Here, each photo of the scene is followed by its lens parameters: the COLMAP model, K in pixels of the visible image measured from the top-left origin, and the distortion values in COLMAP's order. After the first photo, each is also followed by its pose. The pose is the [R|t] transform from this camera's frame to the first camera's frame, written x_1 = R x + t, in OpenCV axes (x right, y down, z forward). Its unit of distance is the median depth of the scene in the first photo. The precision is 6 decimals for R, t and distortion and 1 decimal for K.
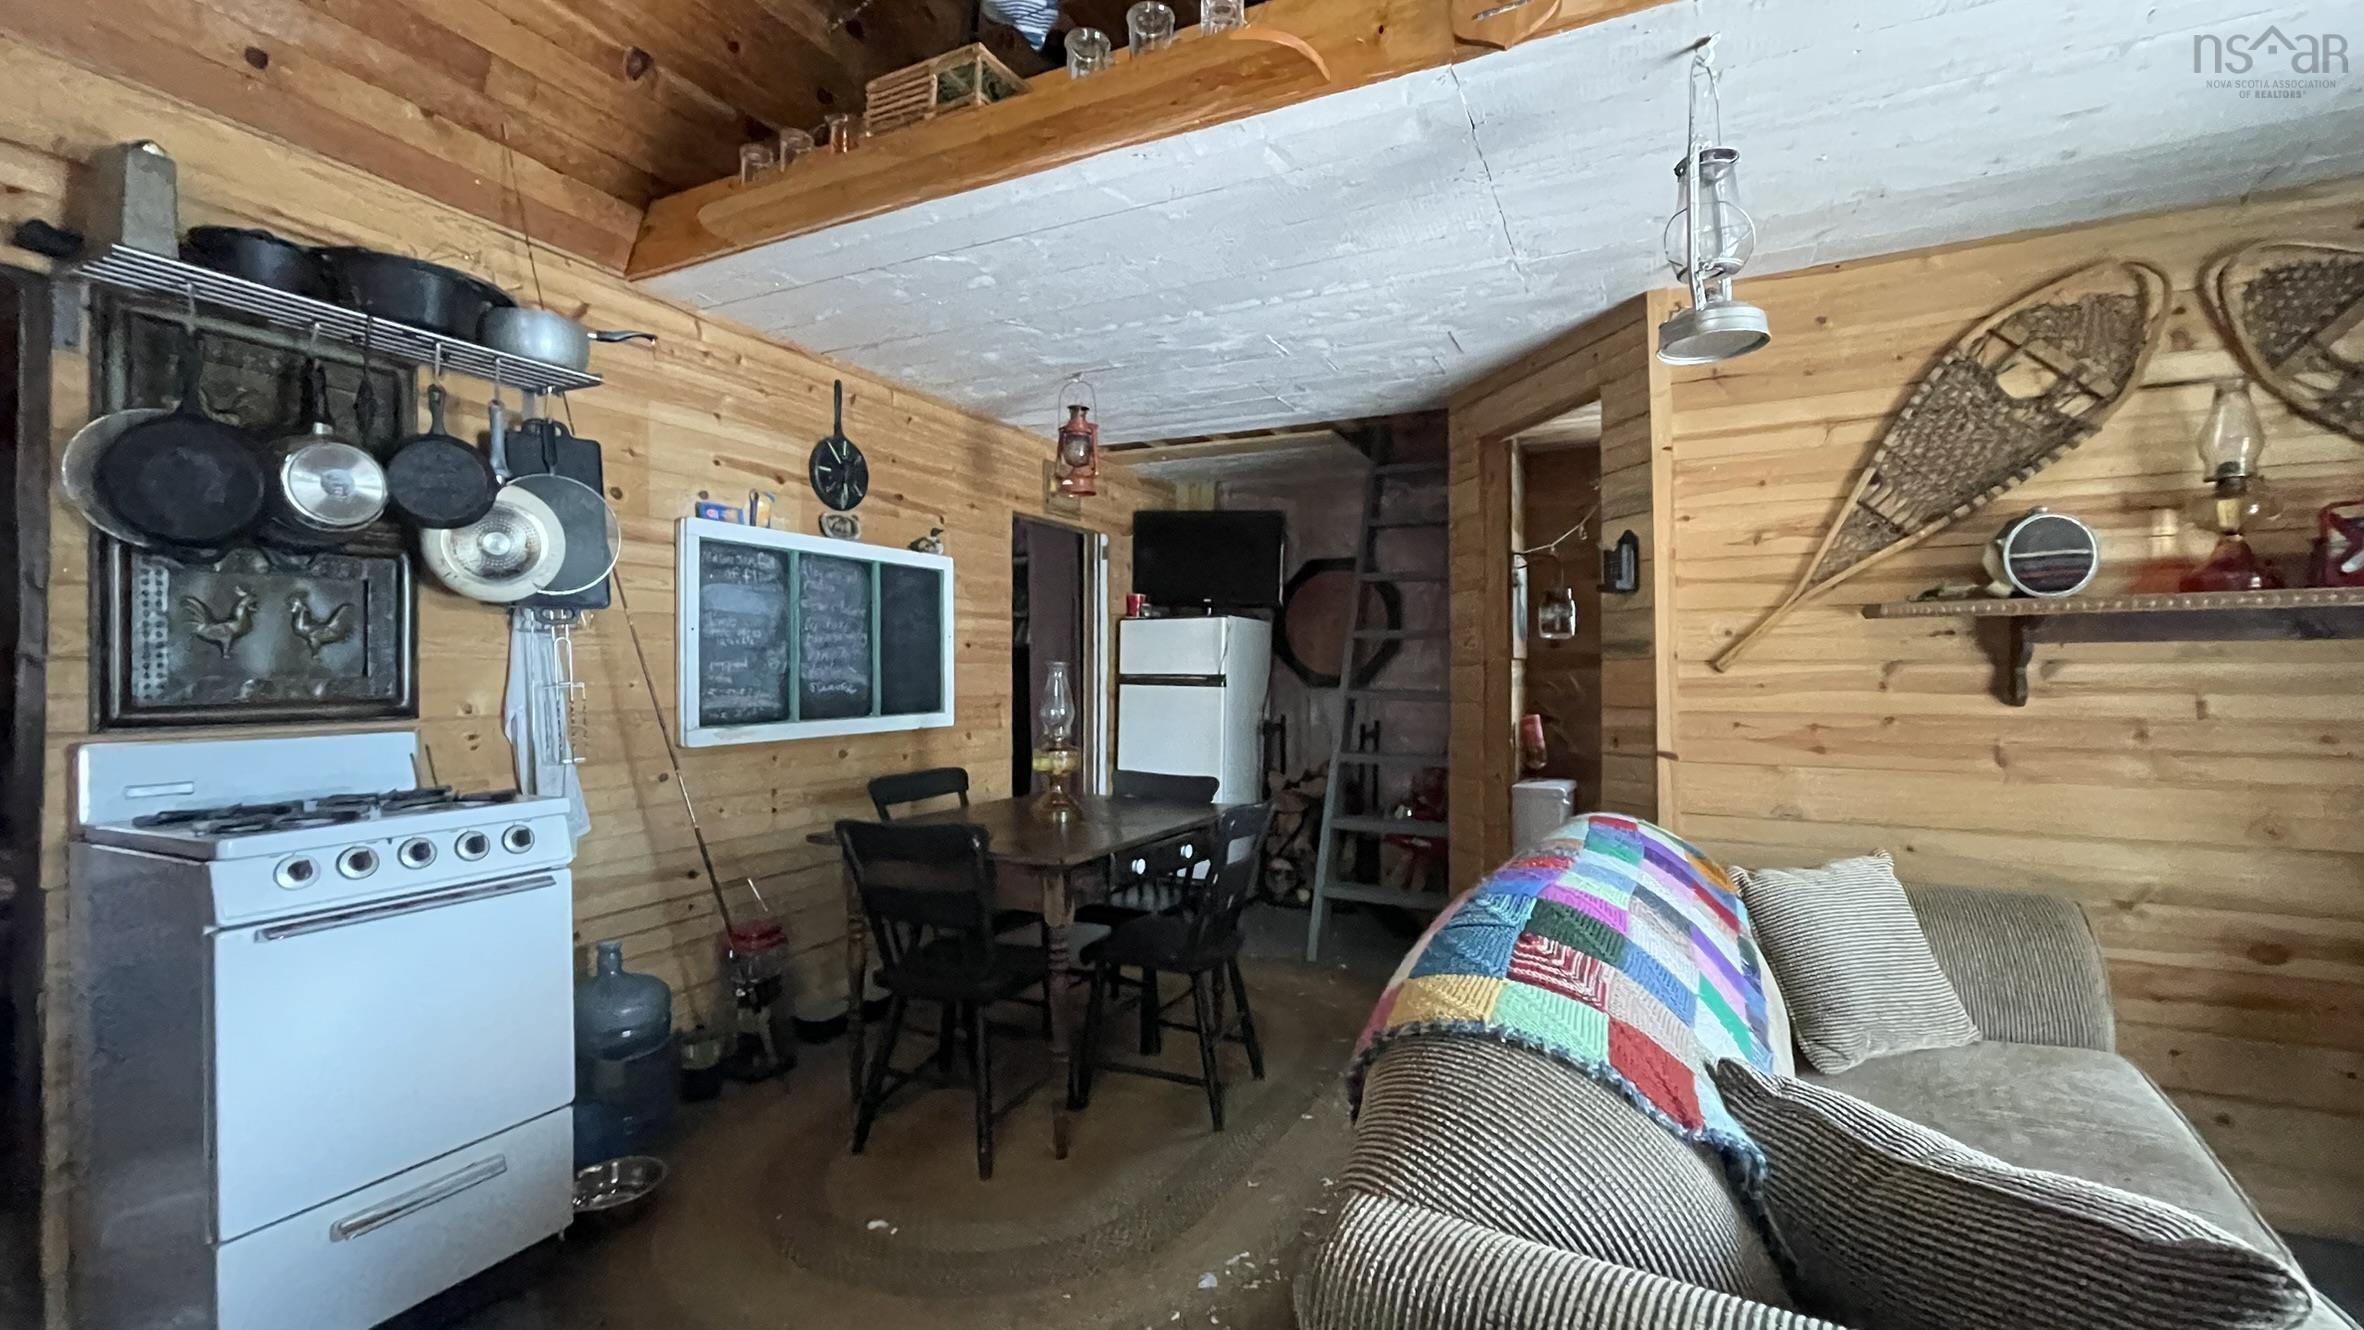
lens RADIAL K [[949.8, 0, 1191.9], [0, 949.8, 658.0], [0, 0, 1]] dist [-0.001625, -0.000265]
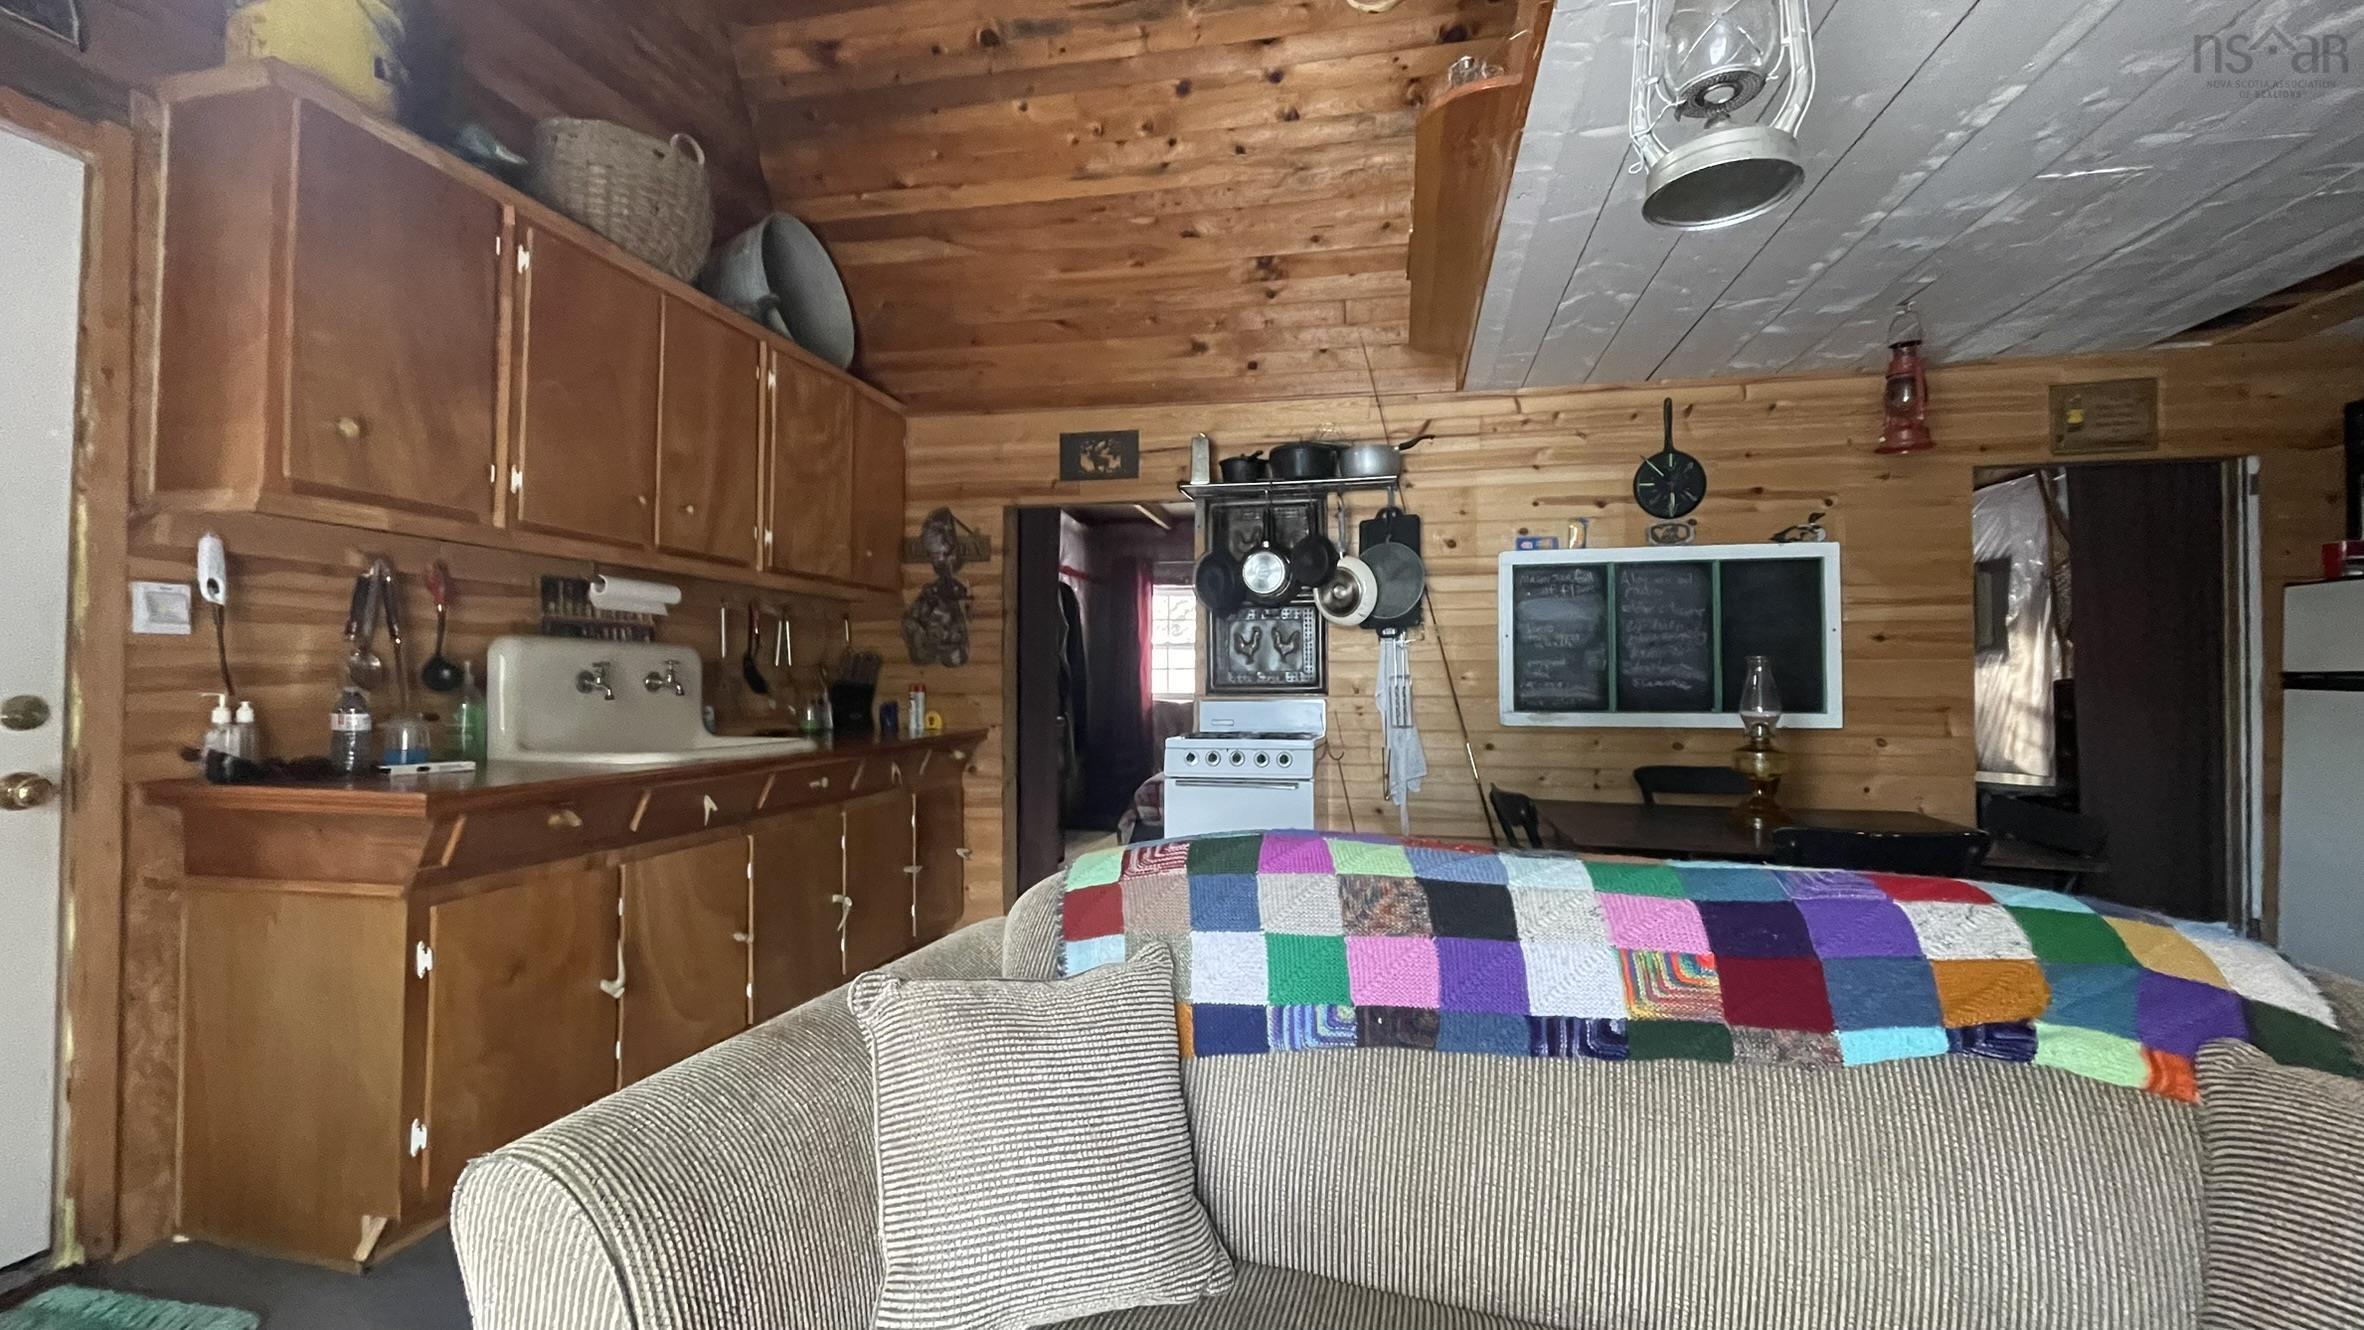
lens RADIAL K [[956.8, 0, 1185.3], [0, 956.8, 661.2], [0, 0, 1]] dist [-0.001893, 0.000304]
pose [[0.238524, -0.013977, -0.971036, 0.638666], [0.012171, 0.999861, -0.011402, 0.013648], [0.971060, -0.009099, 0.238661, 0.239075]]
